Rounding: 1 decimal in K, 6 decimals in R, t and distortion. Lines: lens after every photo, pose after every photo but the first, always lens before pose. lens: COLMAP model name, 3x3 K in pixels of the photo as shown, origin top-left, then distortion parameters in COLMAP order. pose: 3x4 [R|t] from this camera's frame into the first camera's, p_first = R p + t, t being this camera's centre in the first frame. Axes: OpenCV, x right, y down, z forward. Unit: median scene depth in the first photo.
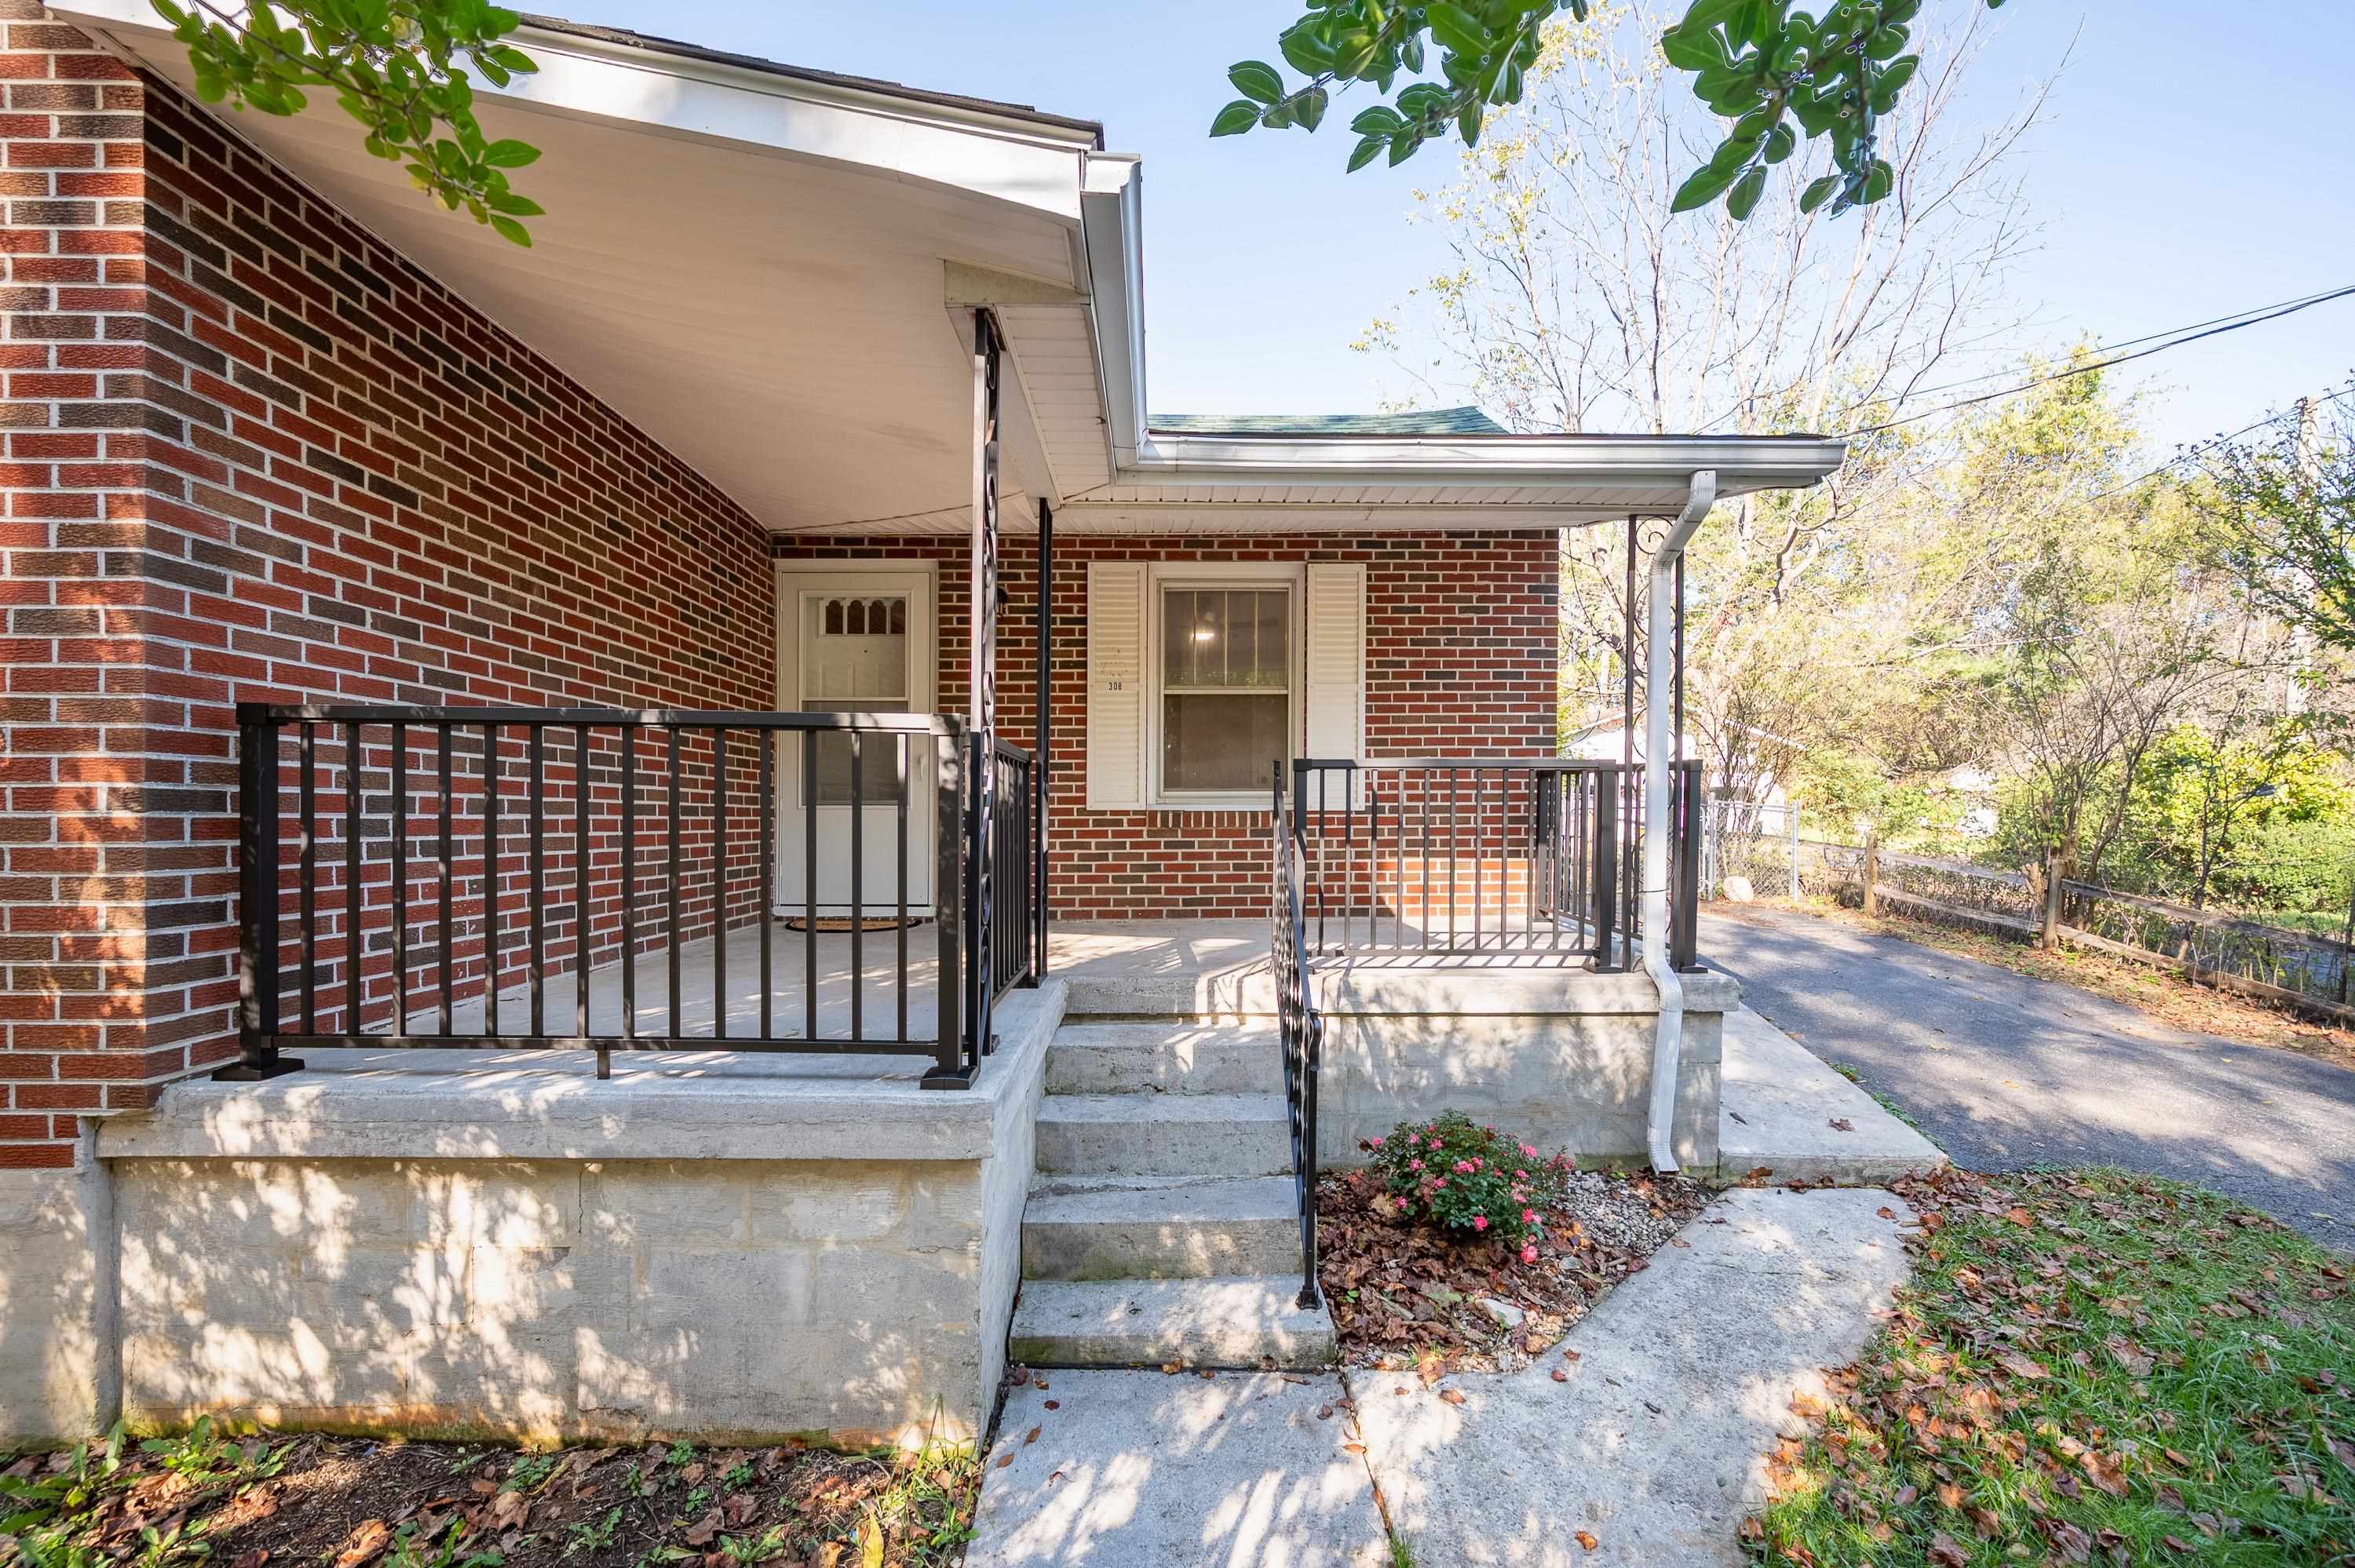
lens RADIAL K [[972.5, 0, 1173.4], [0, 972.5, 808.3], [0, 0, 1]] dist [0.002927, -0.000003]
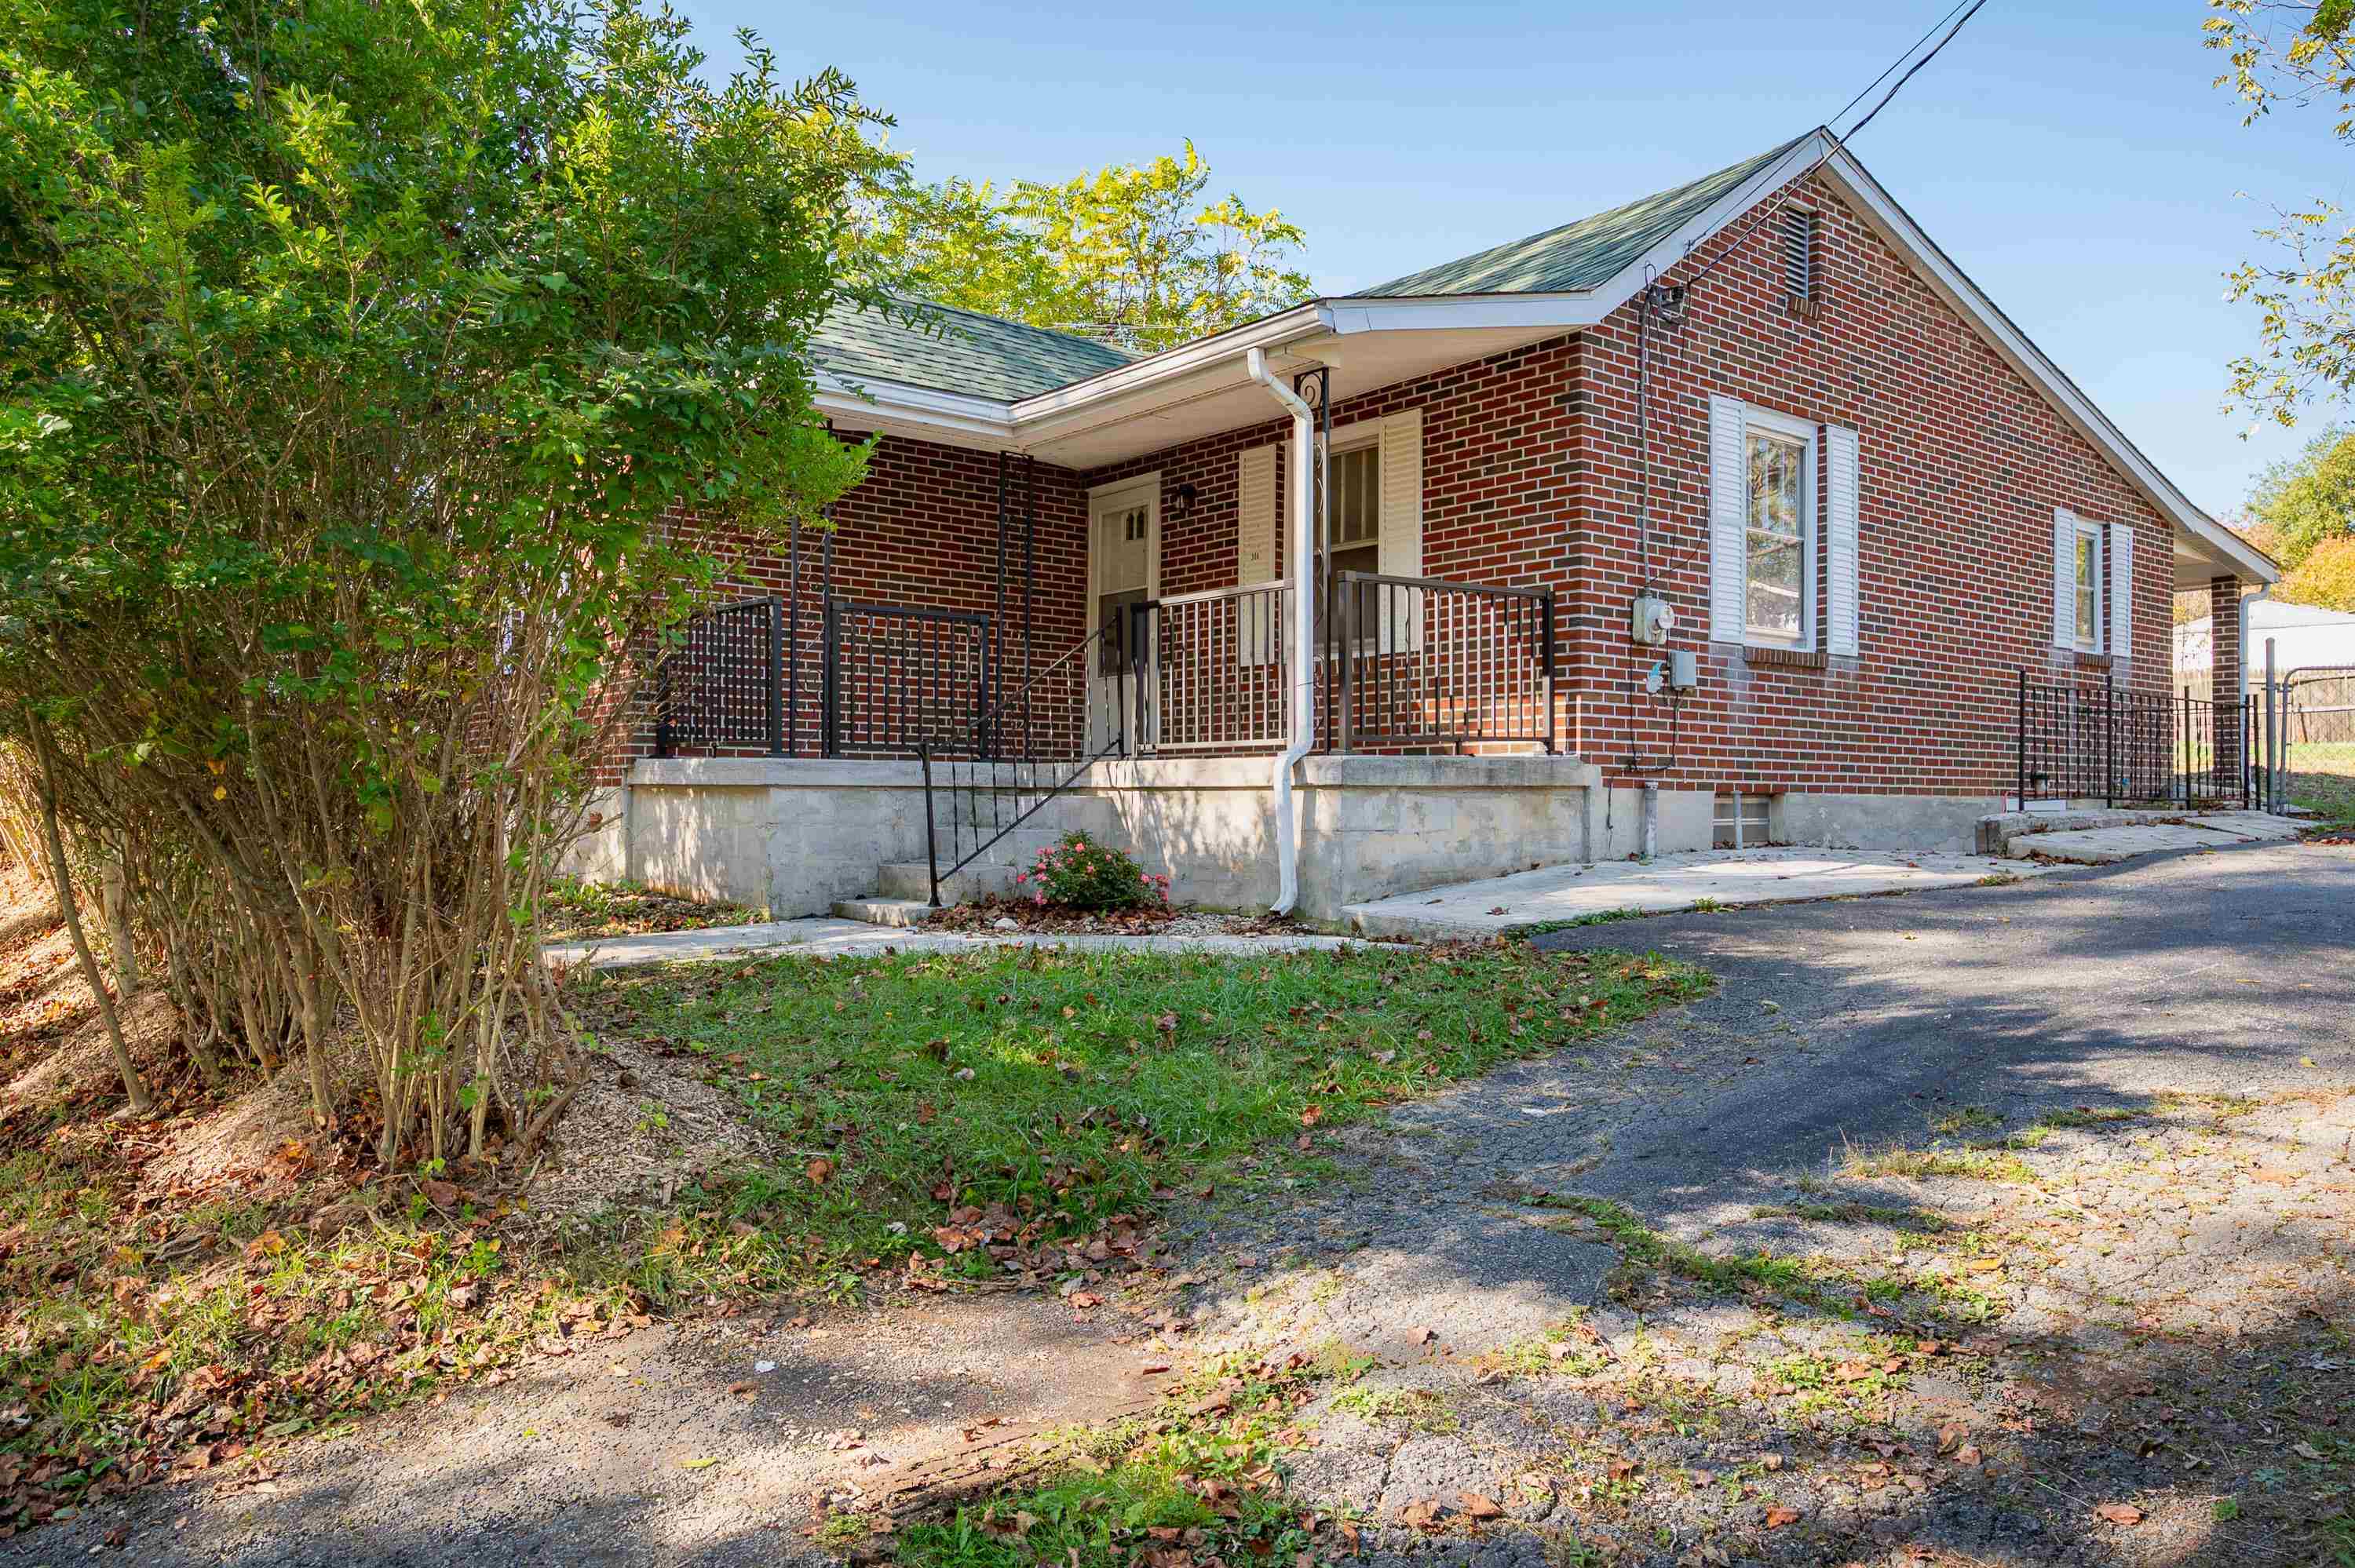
lens RADIAL K [[1634.5, 0, 1179.0], [0, 1634.5, 785.0], [0, 0, 1]] dist [0.002961, 0.000134]
pose [[0.616040, -0.004771, -0.787700, 1.397617], [0.003090, 0.999989, -0.003640, 0.149449], [0.787708, -0.000191, 0.616048, -0.253883]]
